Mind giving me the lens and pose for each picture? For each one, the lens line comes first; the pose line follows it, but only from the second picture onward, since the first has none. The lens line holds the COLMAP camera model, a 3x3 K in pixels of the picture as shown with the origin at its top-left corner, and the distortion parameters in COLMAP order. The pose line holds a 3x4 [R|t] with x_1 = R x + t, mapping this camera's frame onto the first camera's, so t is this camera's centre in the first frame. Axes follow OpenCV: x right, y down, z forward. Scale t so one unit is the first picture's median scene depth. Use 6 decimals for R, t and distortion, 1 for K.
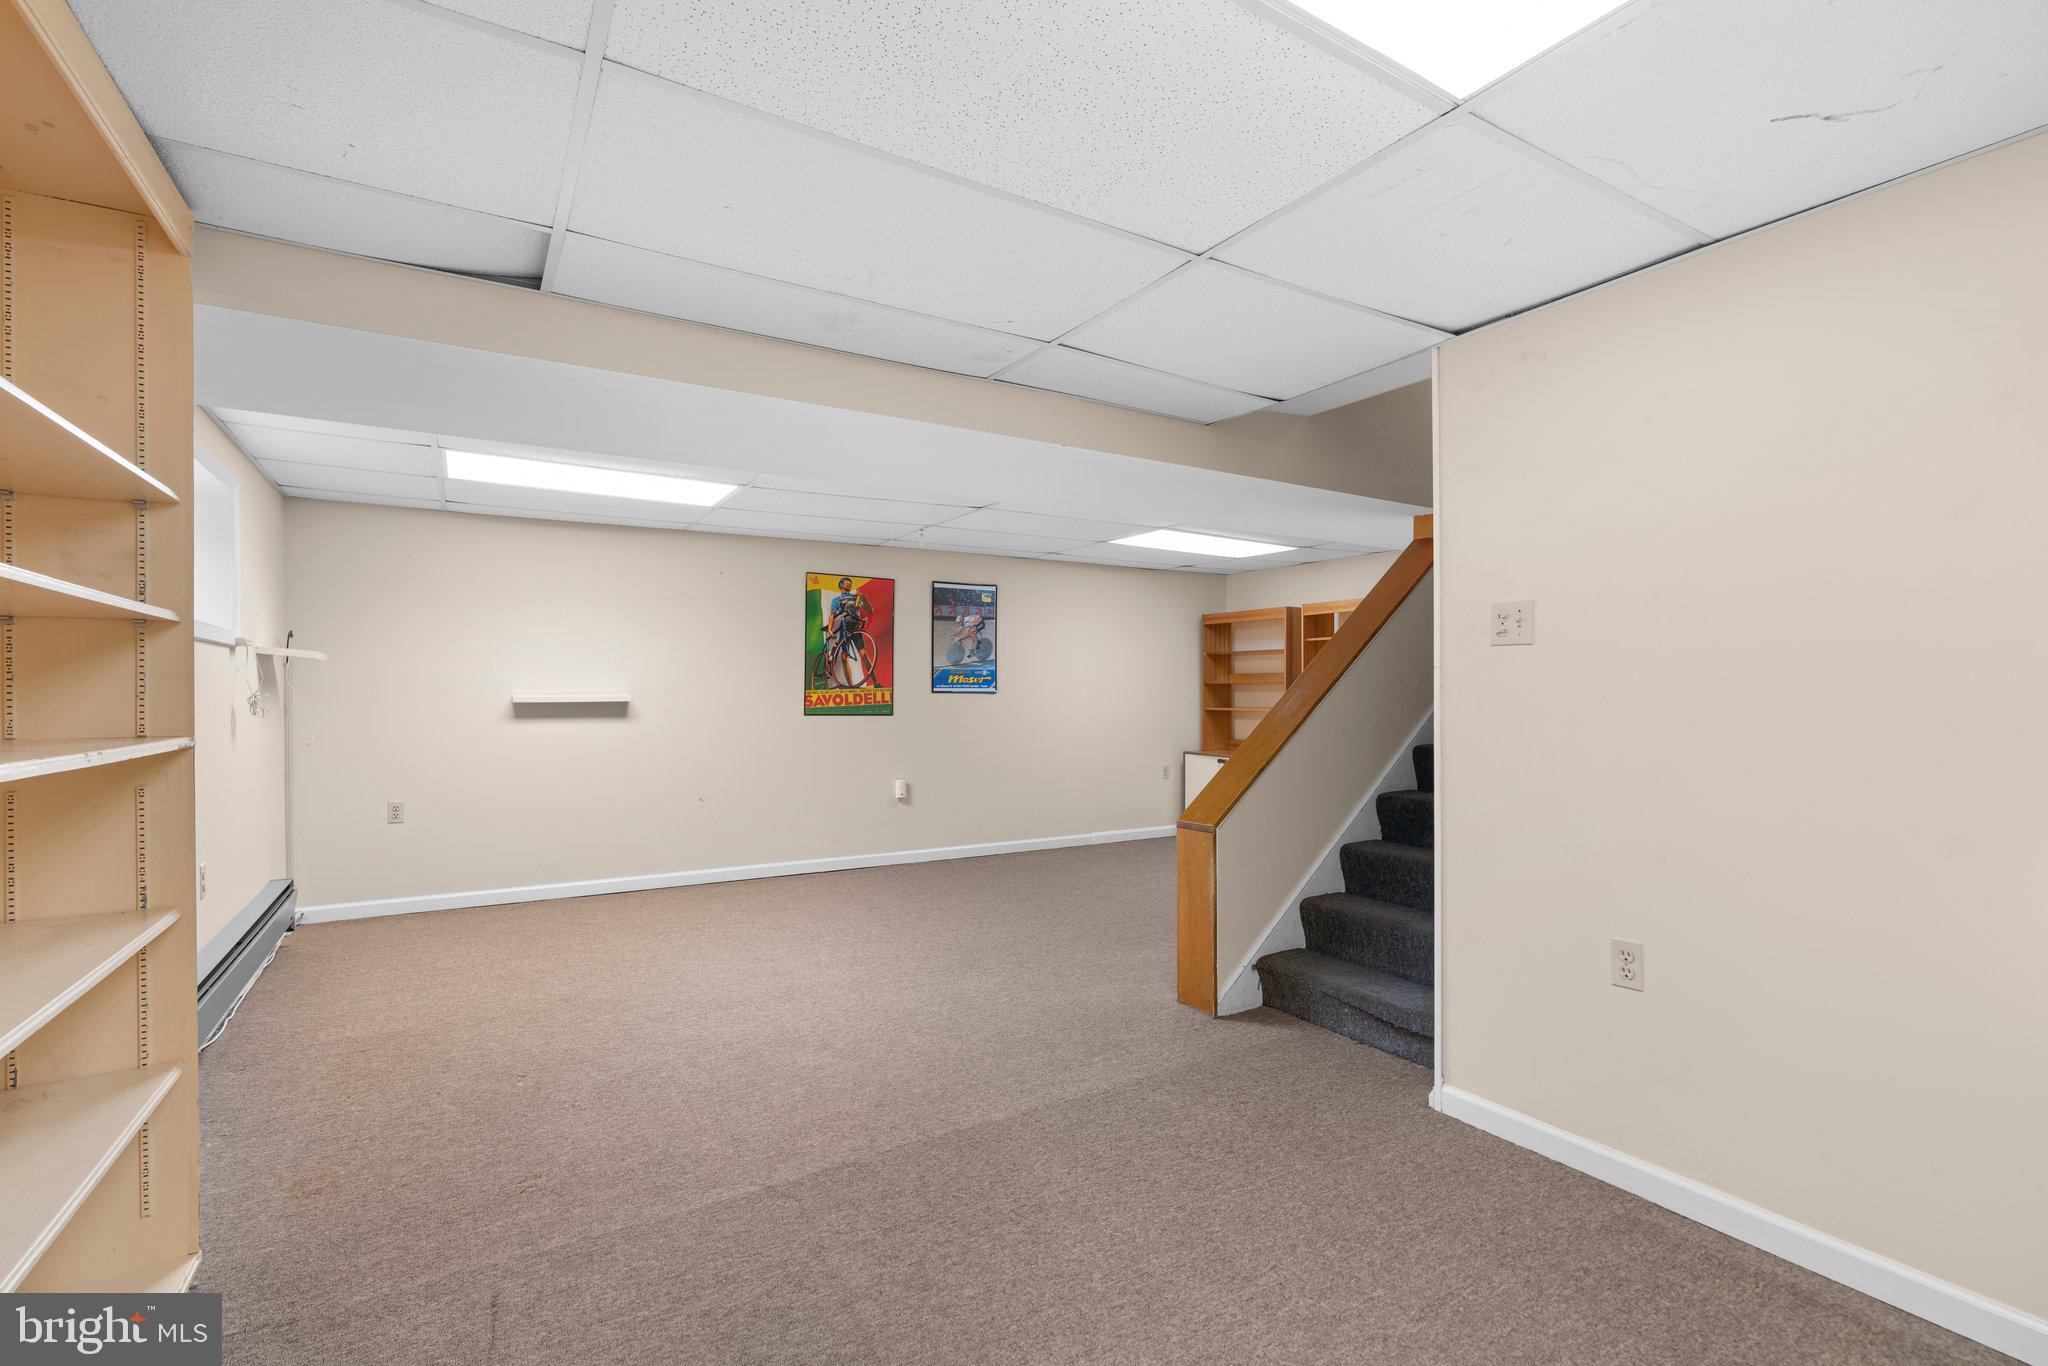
lens RADIAL K [[931.6, 0, 1018.0], [0, 931.6, 691.2], [0, 0, 1]] dist [-0.002371, -0.000310]
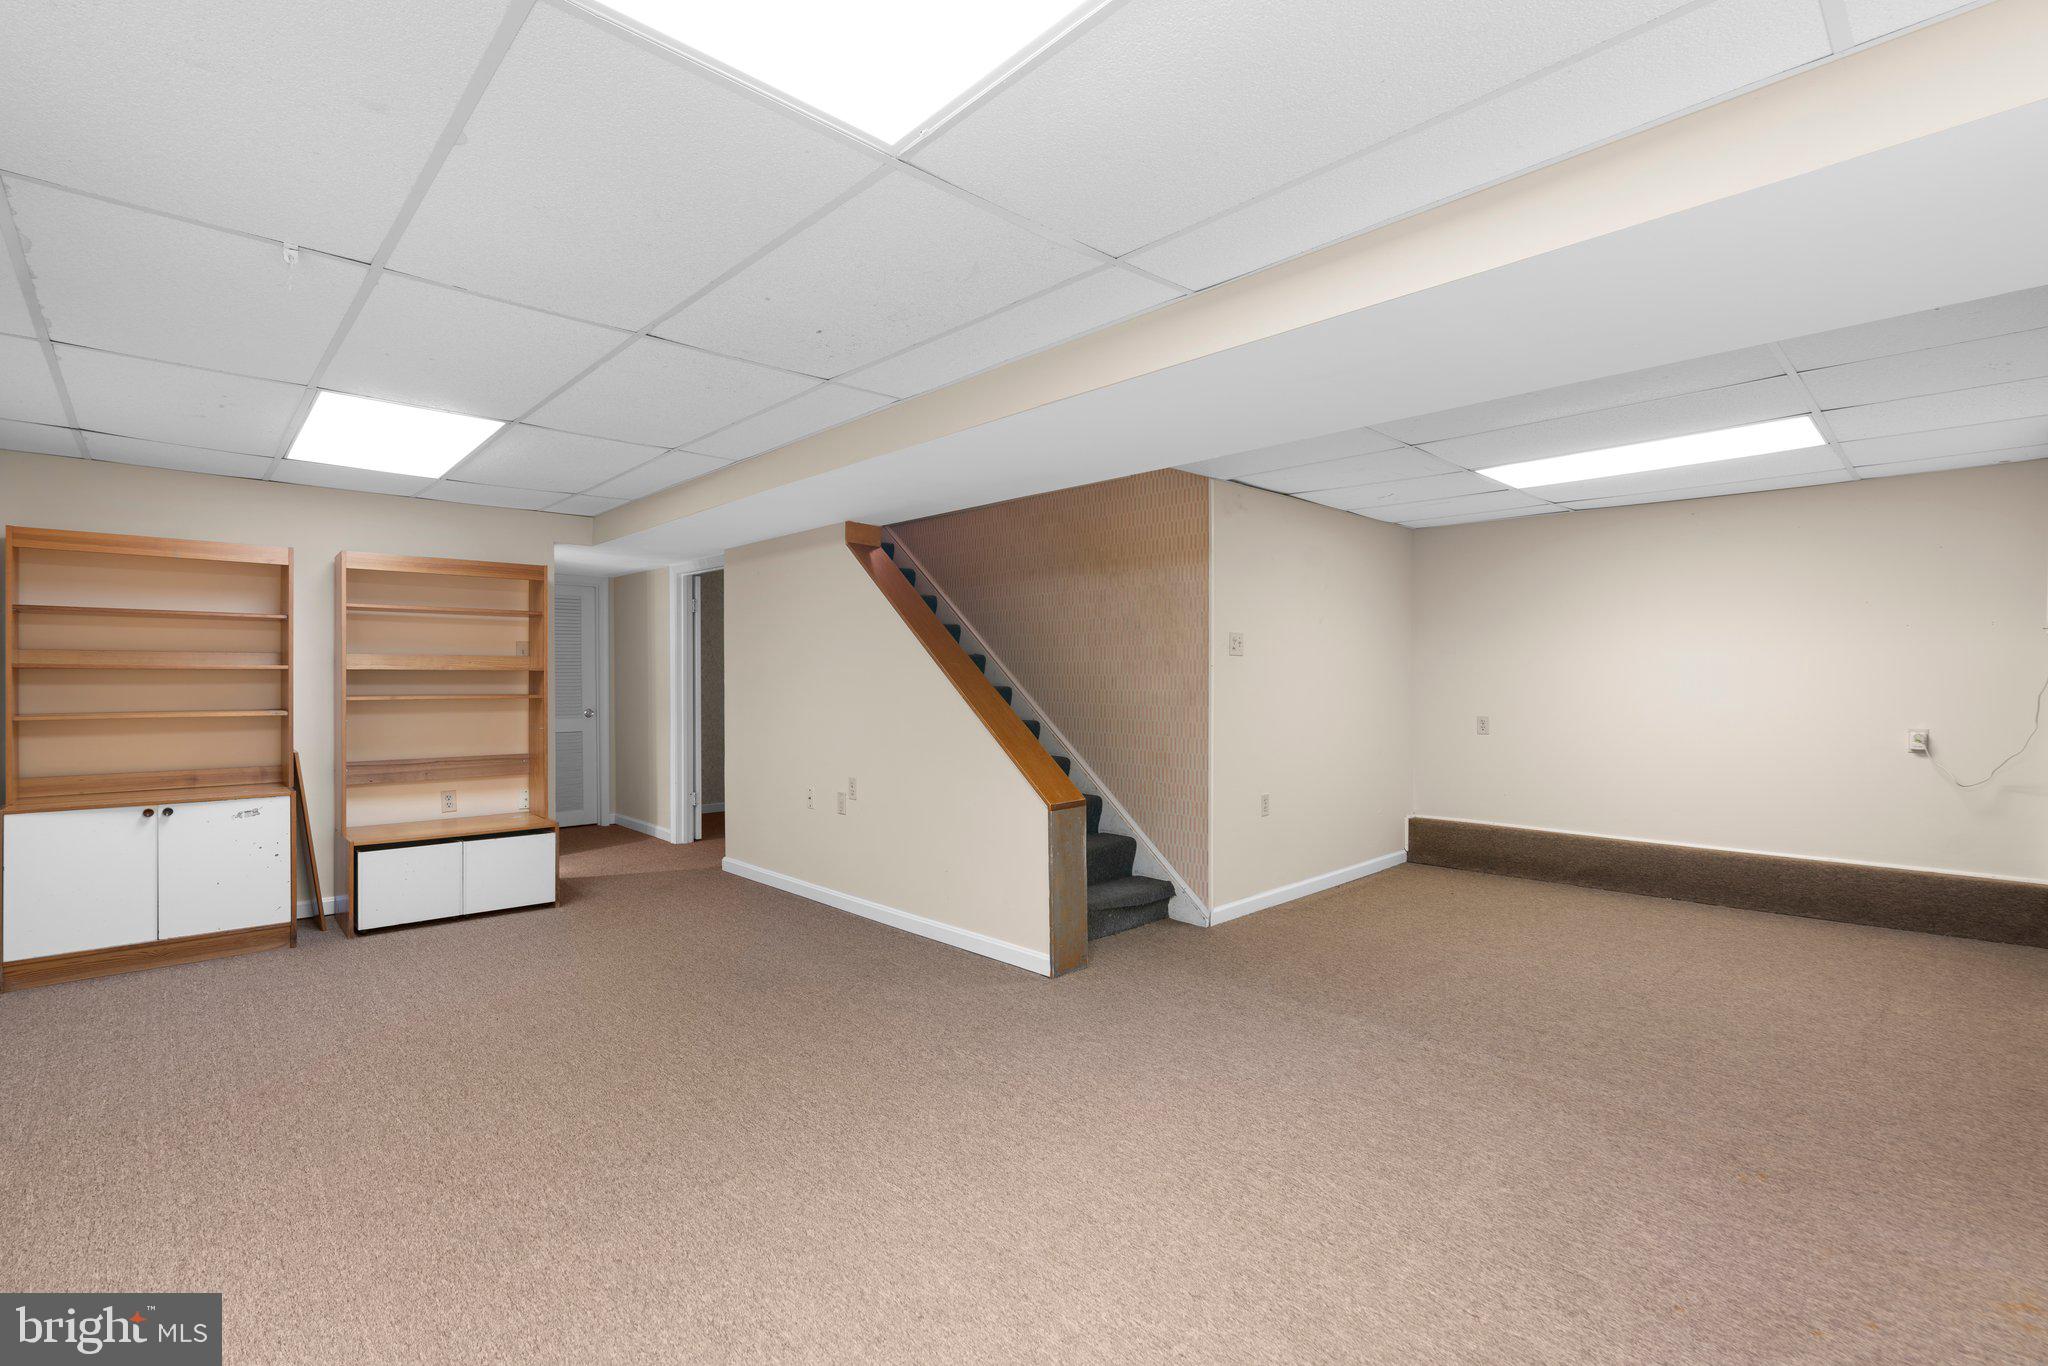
lens RADIAL K [[954.7, 0, 1024.0], [0, 954.7, 683.0], [0, 0, 1]] dist [-0.002793, -0.000255]
pose [[-0.243692, 0.004202, 0.969843, -0.527647], [0.002610, 0.999990, -0.003677, 0.005537], [-0.969849, 0.001635, -0.243701, 0.801519]]
